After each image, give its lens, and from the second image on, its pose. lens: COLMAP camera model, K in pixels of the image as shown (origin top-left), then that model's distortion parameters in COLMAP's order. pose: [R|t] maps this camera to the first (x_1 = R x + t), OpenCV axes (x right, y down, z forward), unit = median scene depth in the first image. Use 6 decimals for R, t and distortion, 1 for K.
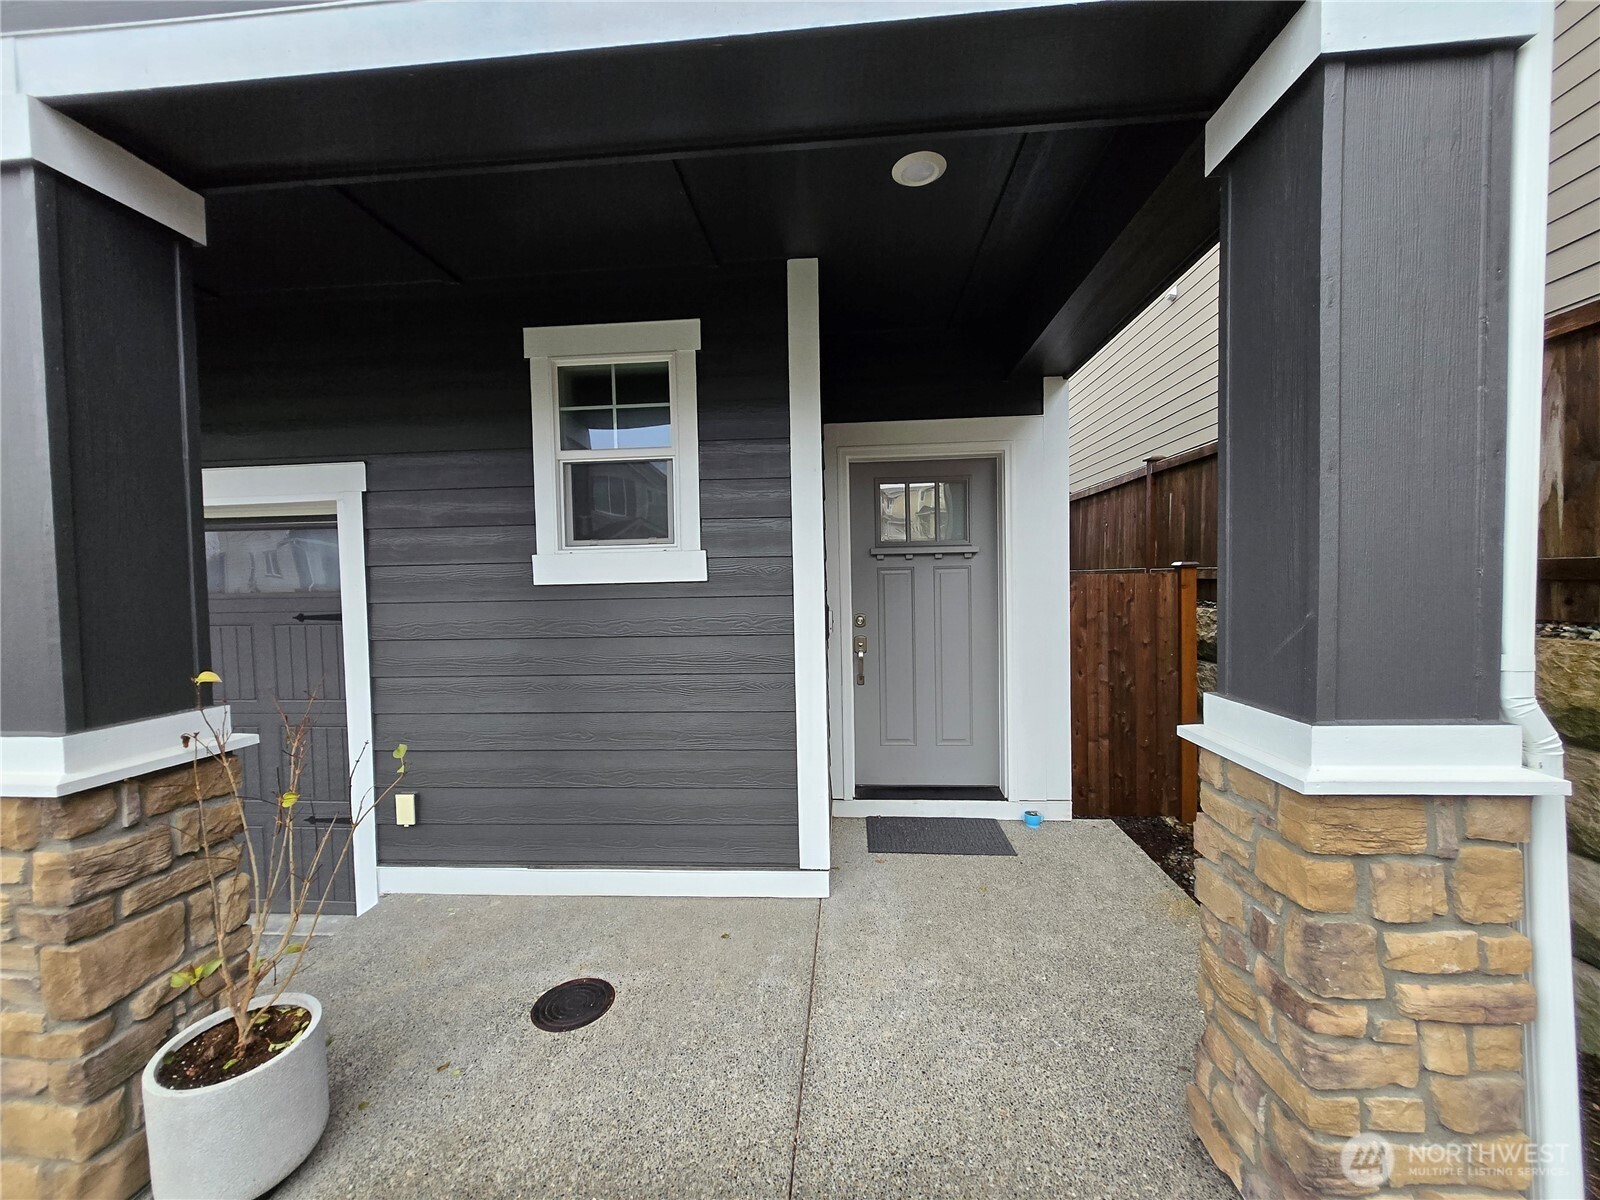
lens RADIAL K [[644.7, 0, 800.0], [0, 644.7, 600.0], [0, 0, 1]] dist [0.000492, -0.000057]
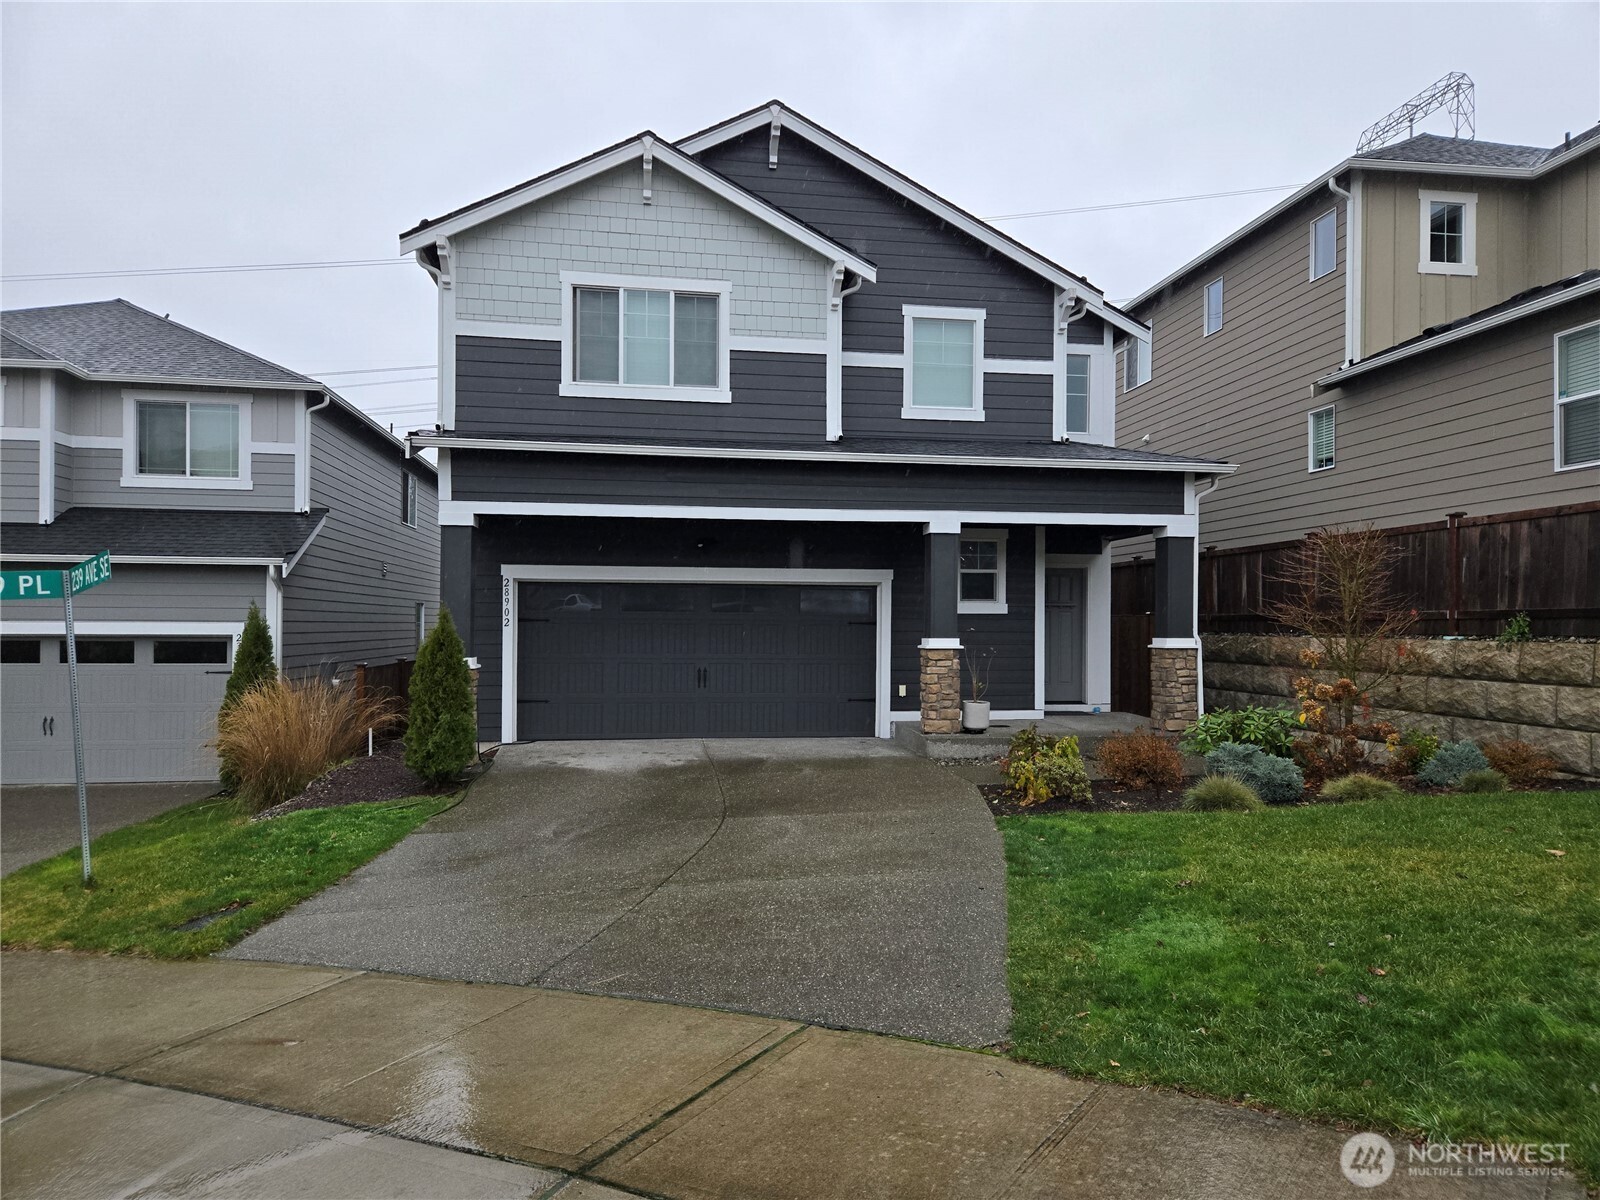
lens RADIAL K [[1051.9, 0, 800.0], [0, 1051.9, 600.0], [0, 0, 1]] dist [-0.000551, -0.000026]
pose [[0.974228, 0.032910, 0.223150, -2.136439], [-0.020266, 0.998069, -0.058717, 0.209856], [-0.224651, 0.052681, 0.973014, -3.503310]]
